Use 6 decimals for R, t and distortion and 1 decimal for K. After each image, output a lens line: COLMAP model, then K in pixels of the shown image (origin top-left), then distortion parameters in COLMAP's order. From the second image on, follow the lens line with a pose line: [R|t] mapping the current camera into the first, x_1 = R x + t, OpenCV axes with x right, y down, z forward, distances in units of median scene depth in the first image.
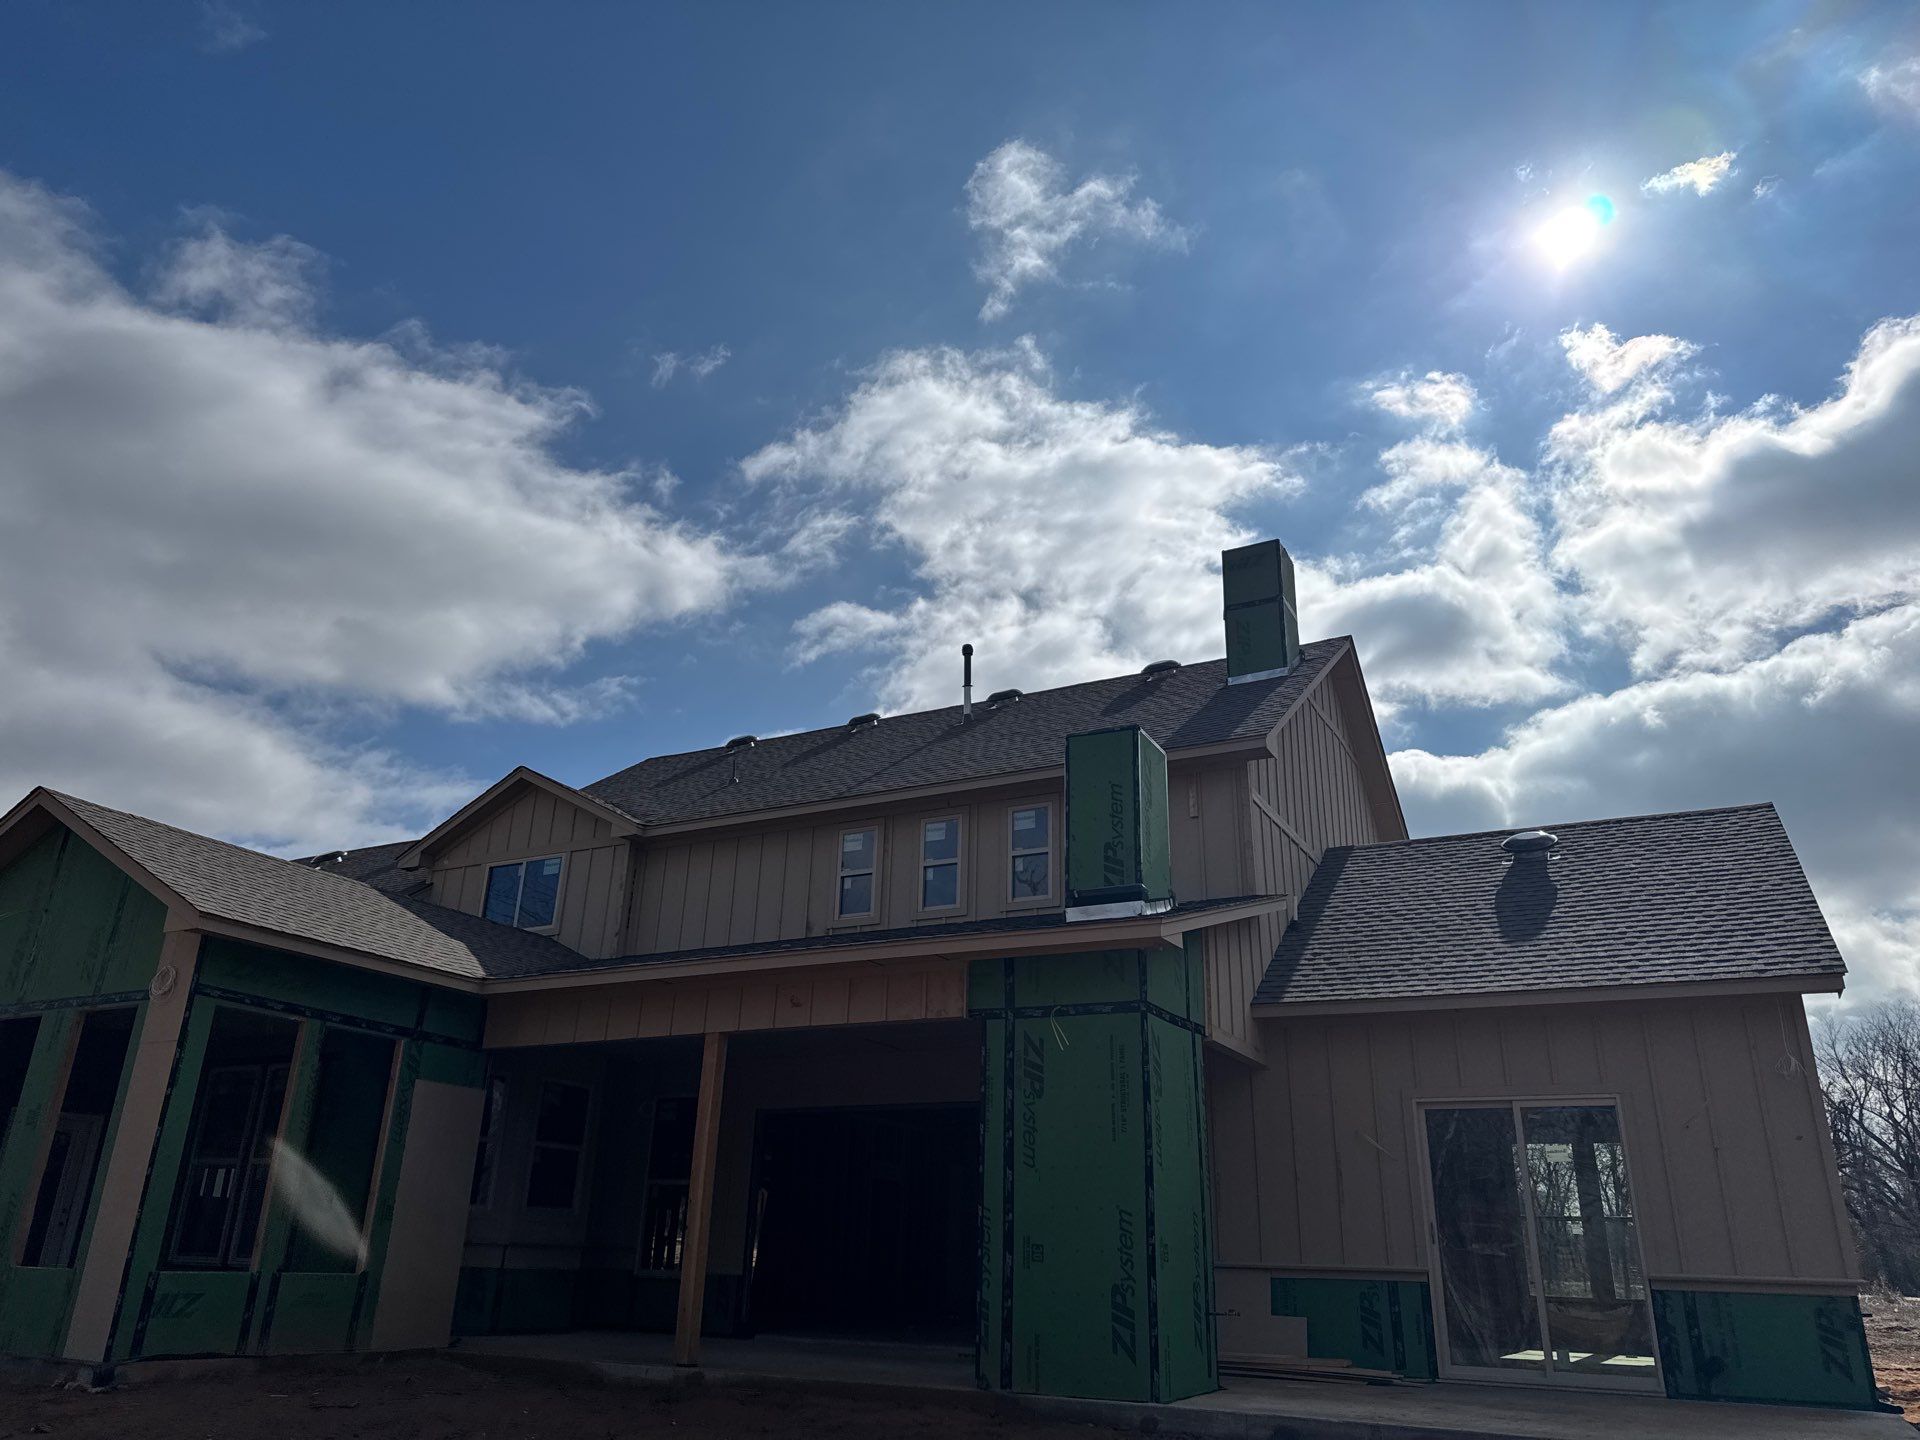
lens RADIAL K [[1376.7, 0, 960.1], [0, 1376.7, 711.8], [0, 0, 1]] dist [0.009524, -0.015184]
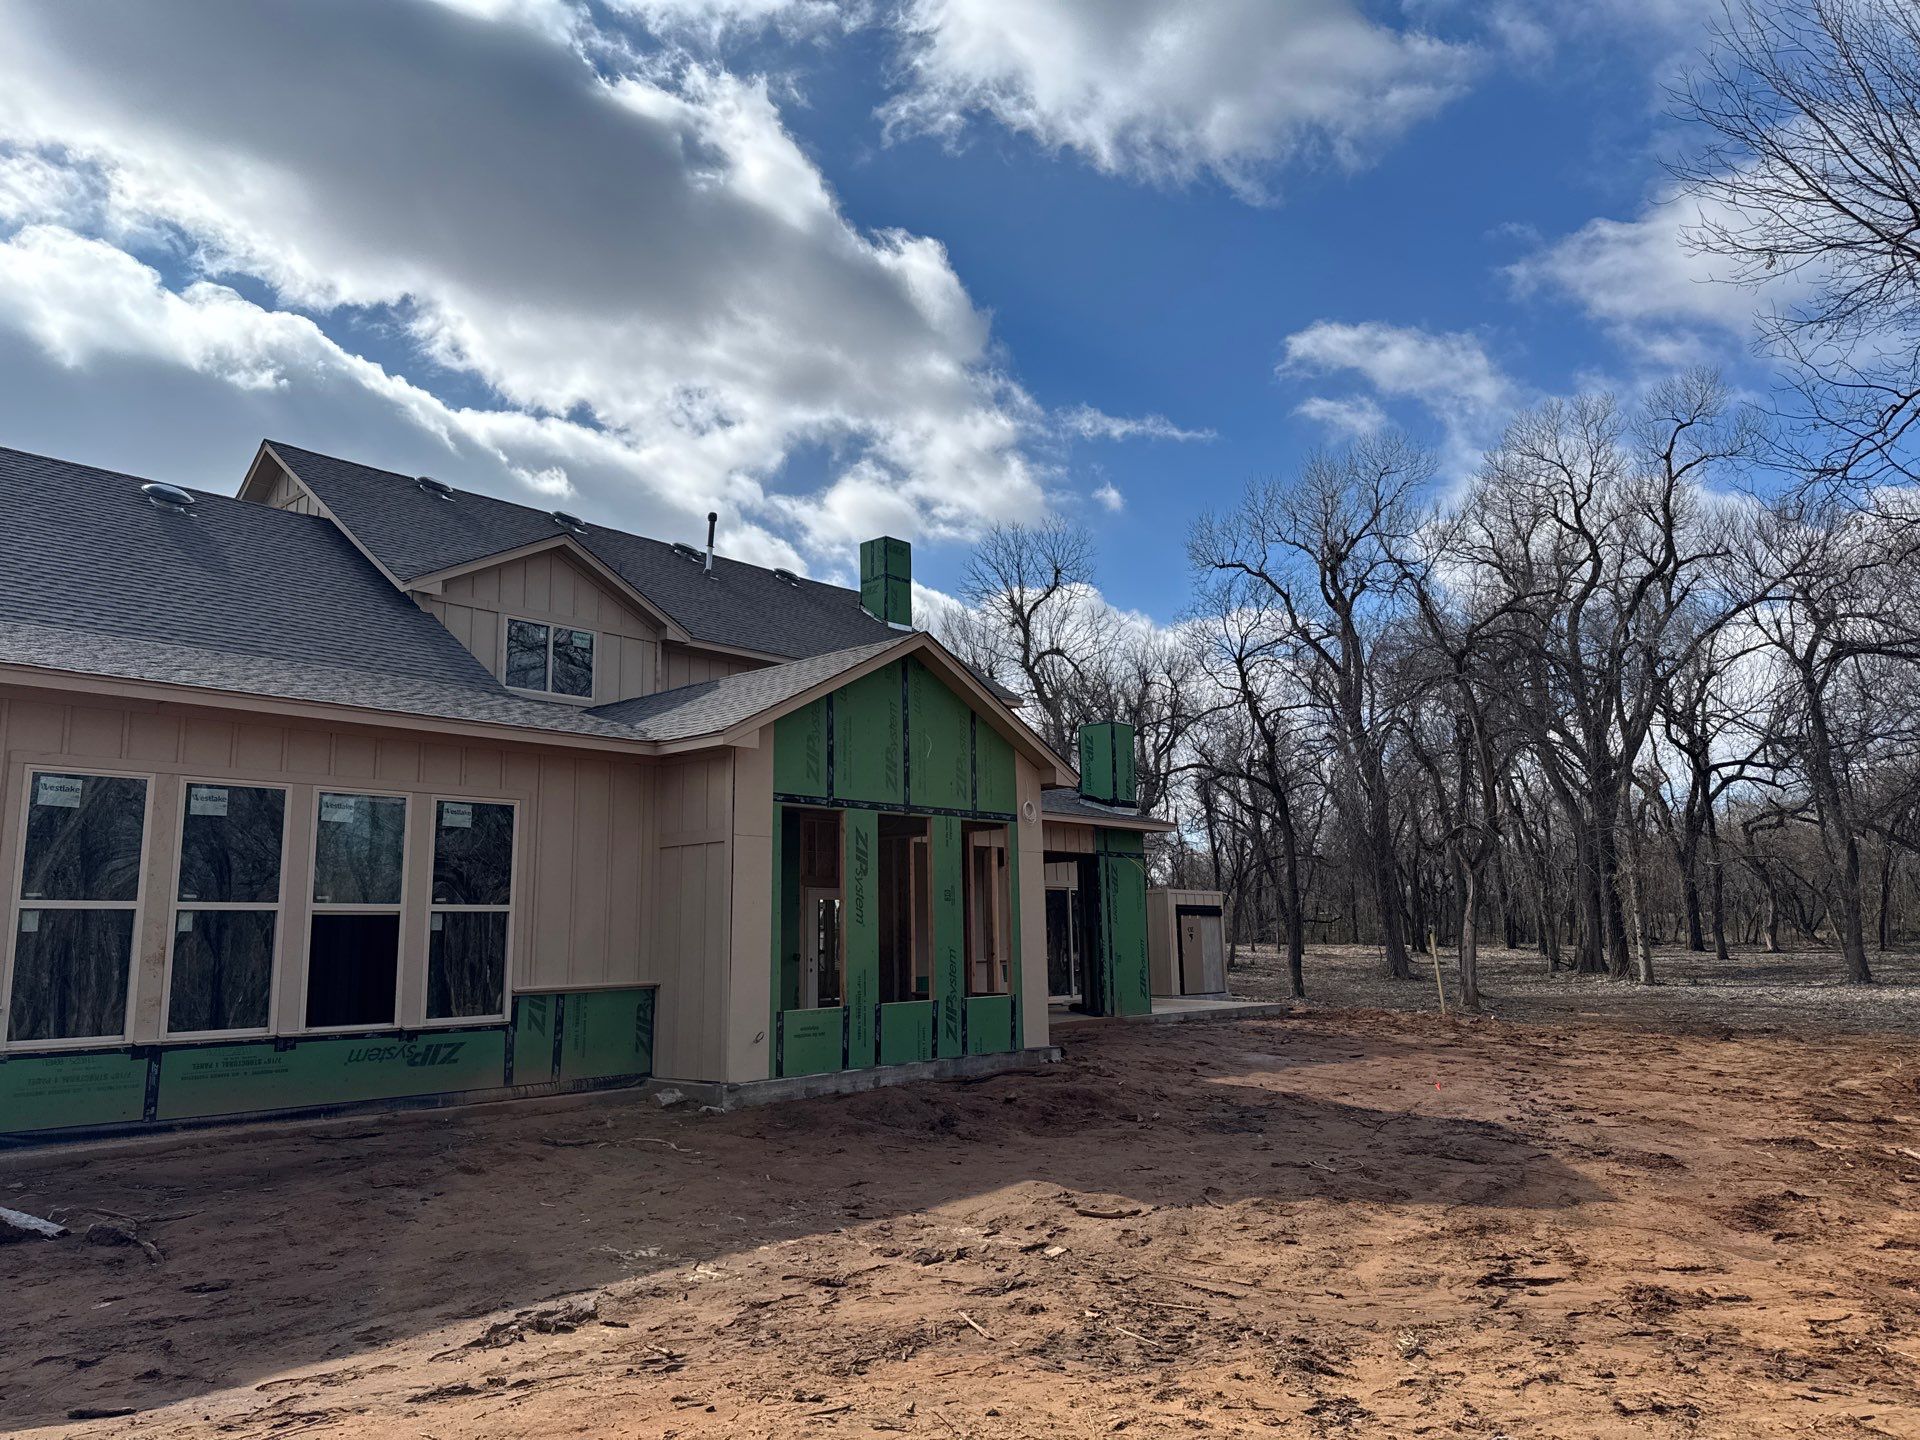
lens RADIAL K [[1376.7, 0, 960.1], [0, 1376.7, 711.8], [0, 0, 1]] dist [0.009524, -0.015184]
pose [[0.206595, 0.129281, 0.969848, -1.929762], [-0.345007, 0.937190, -0.051435, 0.184990], [-0.915581, -0.323978, 0.238222, 0.705560]]
